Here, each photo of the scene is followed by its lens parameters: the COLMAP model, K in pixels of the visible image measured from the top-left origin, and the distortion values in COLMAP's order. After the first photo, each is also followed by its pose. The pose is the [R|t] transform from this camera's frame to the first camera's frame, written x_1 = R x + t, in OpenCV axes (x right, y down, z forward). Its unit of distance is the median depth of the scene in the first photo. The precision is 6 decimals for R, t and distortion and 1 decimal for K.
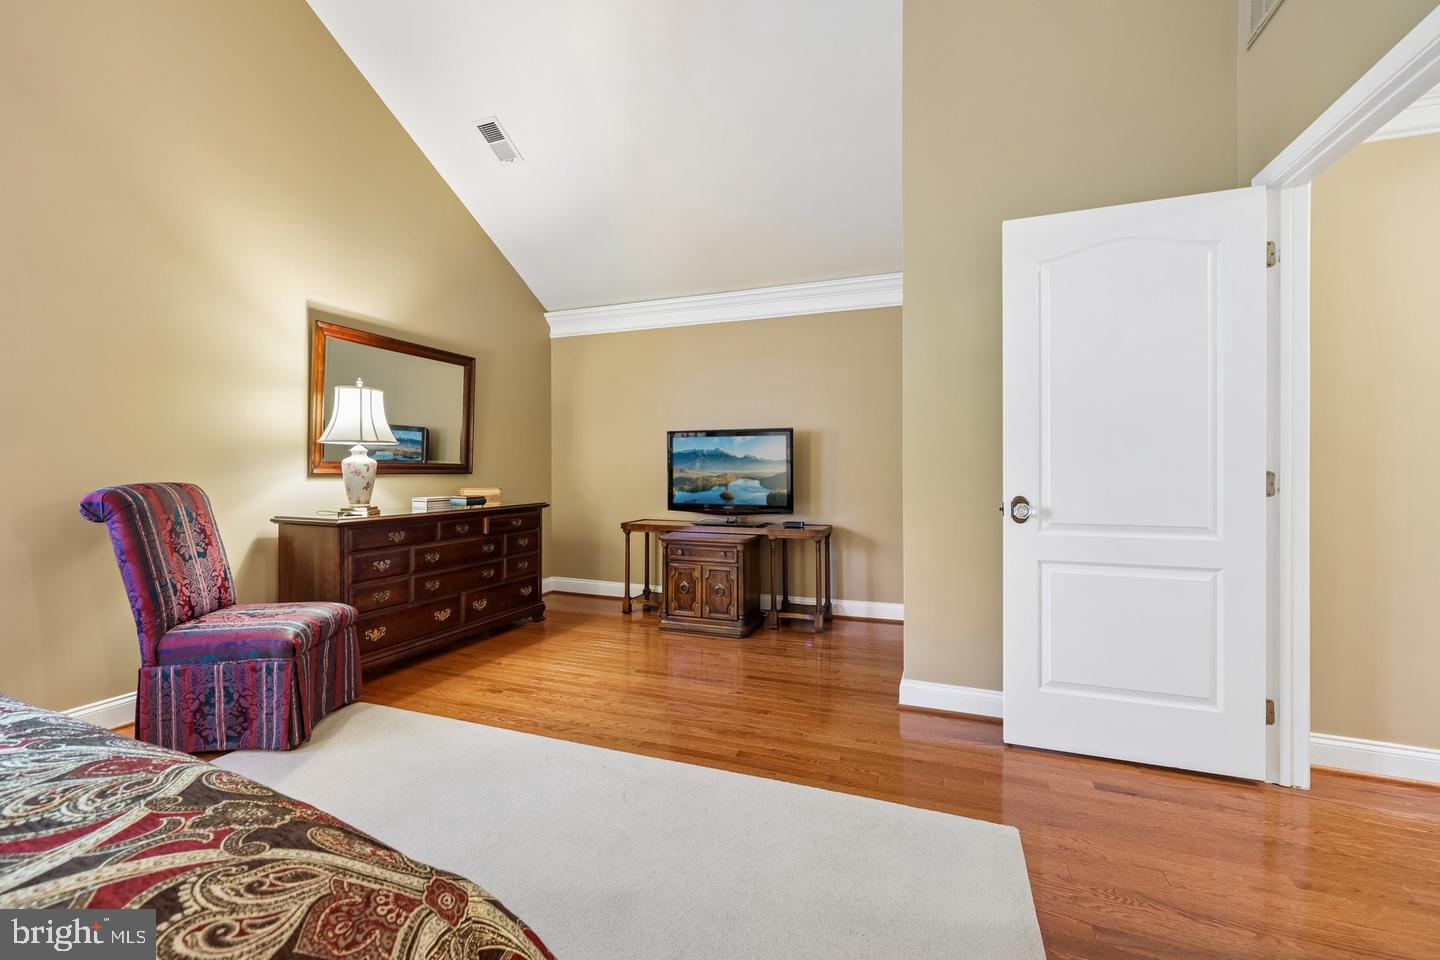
lens RADIAL K [[594.6, 0, 722.0], [0, 594.6, 458.2], [0, 0, 1]] dist [-0.000773, 0.000409]
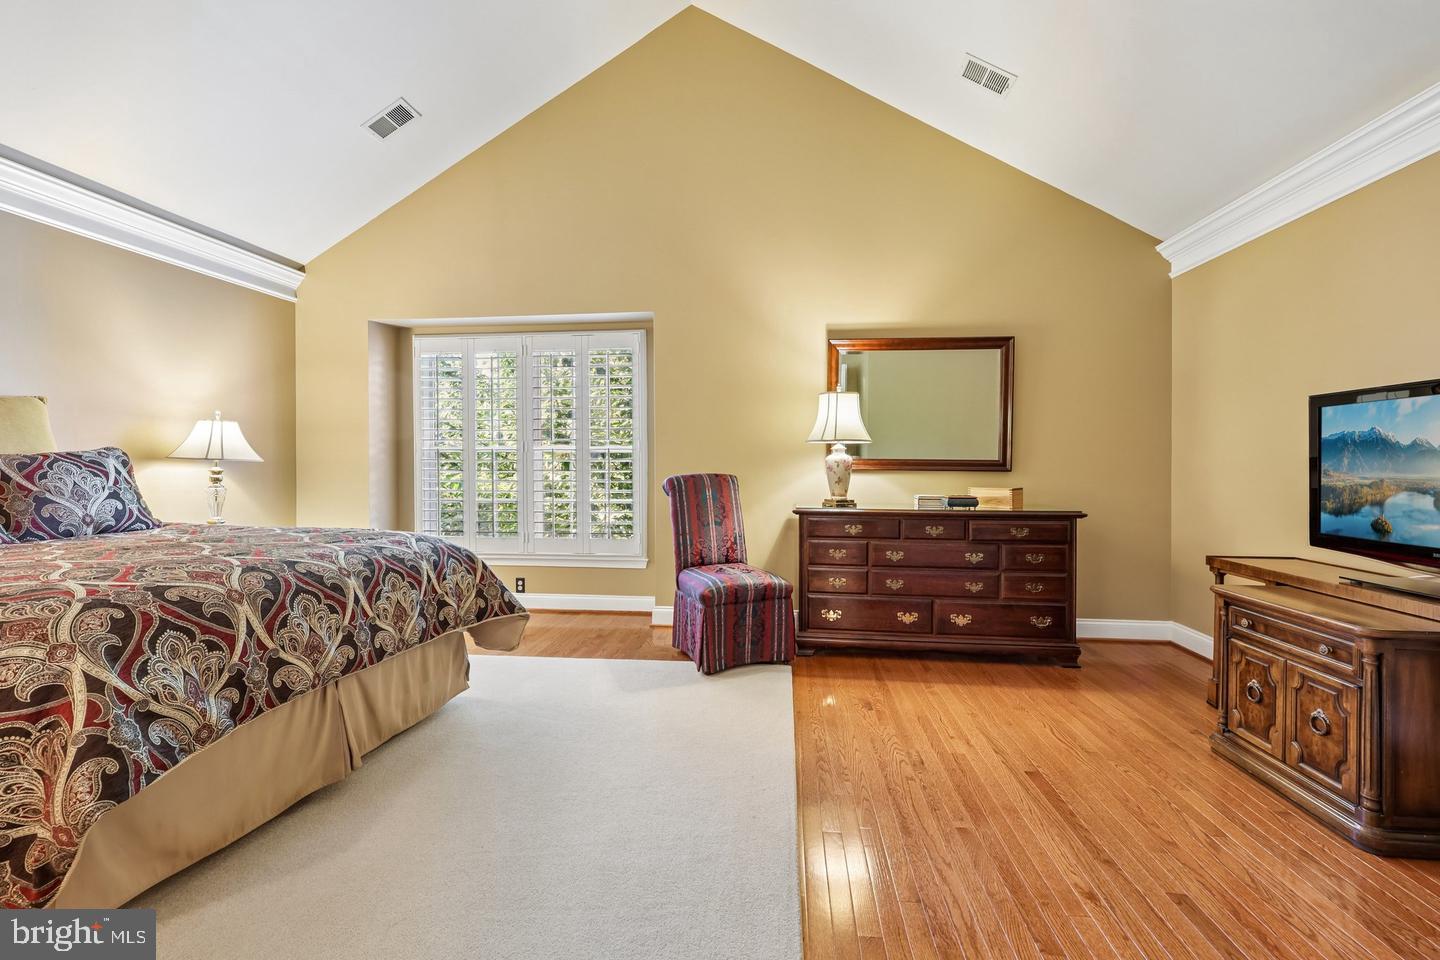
lens RADIAL K [[594.6, 0, 722.0], [0, 594.6, 458.2], [0, 0, 1]] dist [-0.000773, 0.000409]
pose [[0.245324, -0.003314, -0.969436, 0.354273], [0.014731, 0.999891, 0.000309, 0.001282], [0.969329, -0.014356, 0.245346, 0.430179]]
